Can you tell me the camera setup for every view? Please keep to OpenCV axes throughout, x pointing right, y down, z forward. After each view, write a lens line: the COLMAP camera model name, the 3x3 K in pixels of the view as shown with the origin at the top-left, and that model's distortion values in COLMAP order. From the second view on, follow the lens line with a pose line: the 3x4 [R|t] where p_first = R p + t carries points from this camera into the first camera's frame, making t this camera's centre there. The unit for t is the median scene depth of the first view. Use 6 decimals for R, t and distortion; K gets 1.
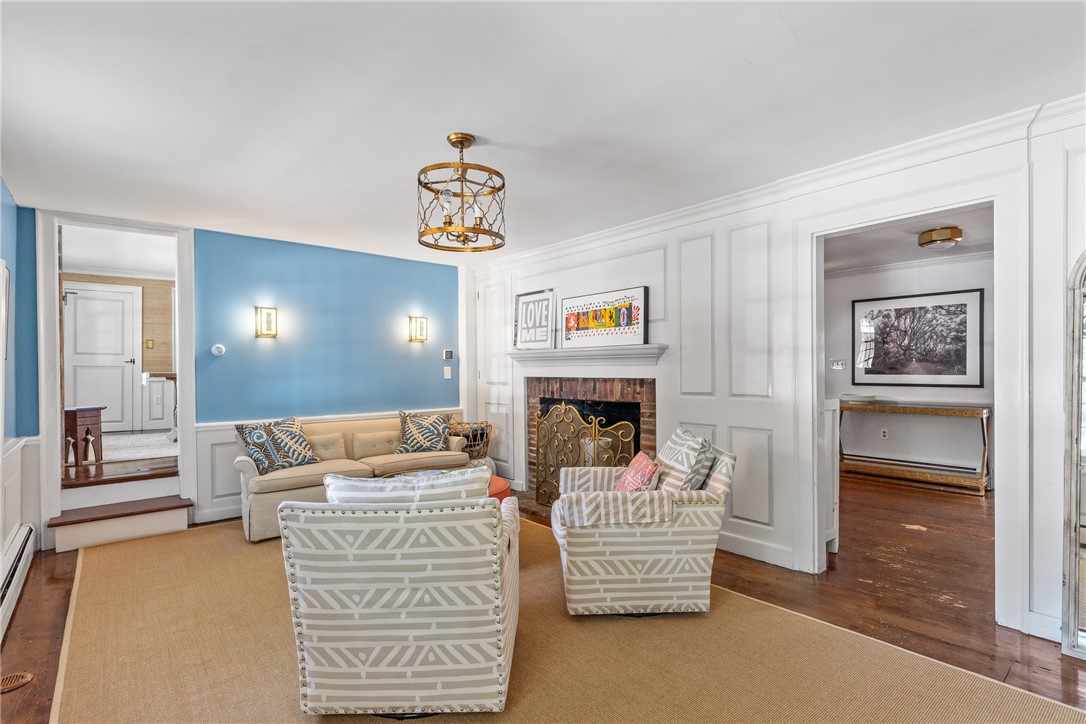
lens RADIAL K [[516.6, 0, 542.9], [0, 516.6, 367.1], [0, 0, 1]] dist [0.001026, -0.000267]
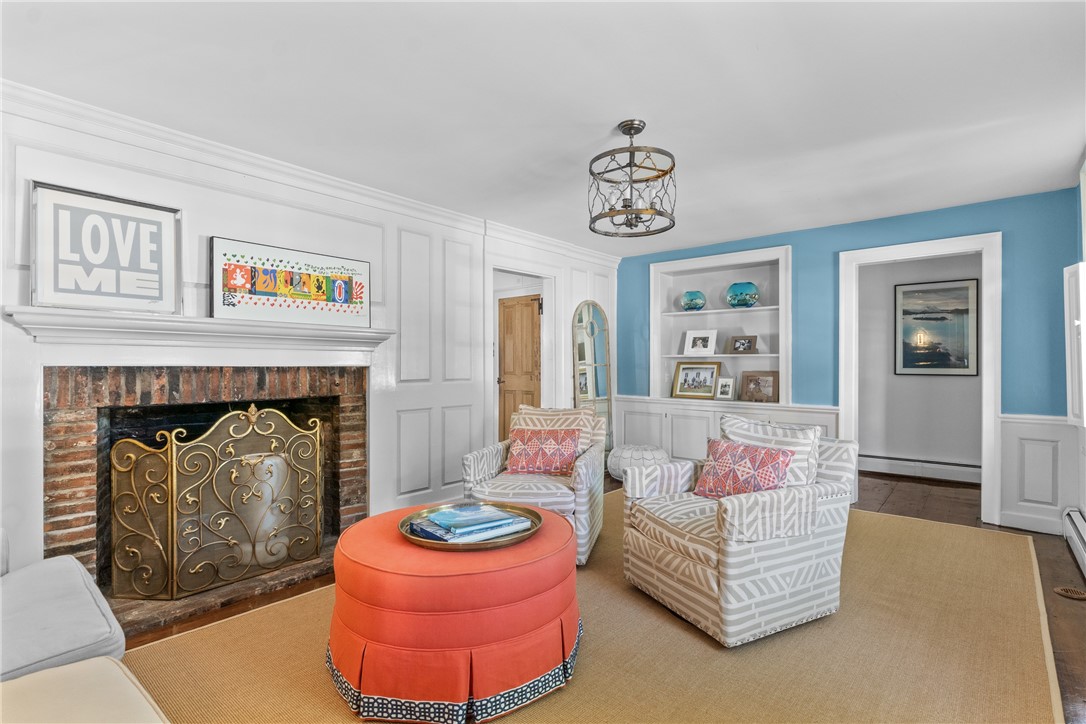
lens RADIAL K [[516.6, 0, 542.9], [0, 516.6, 367.1], [0, 0, 1]] dist [0.001026, -0.000267]
pose [[-0.146252, 0.006978, 0.989223, -0.666511], [-0.002219, 0.999970, -0.007382, 0.026681], [-0.989245, -0.003275, -0.146232, 0.768909]]
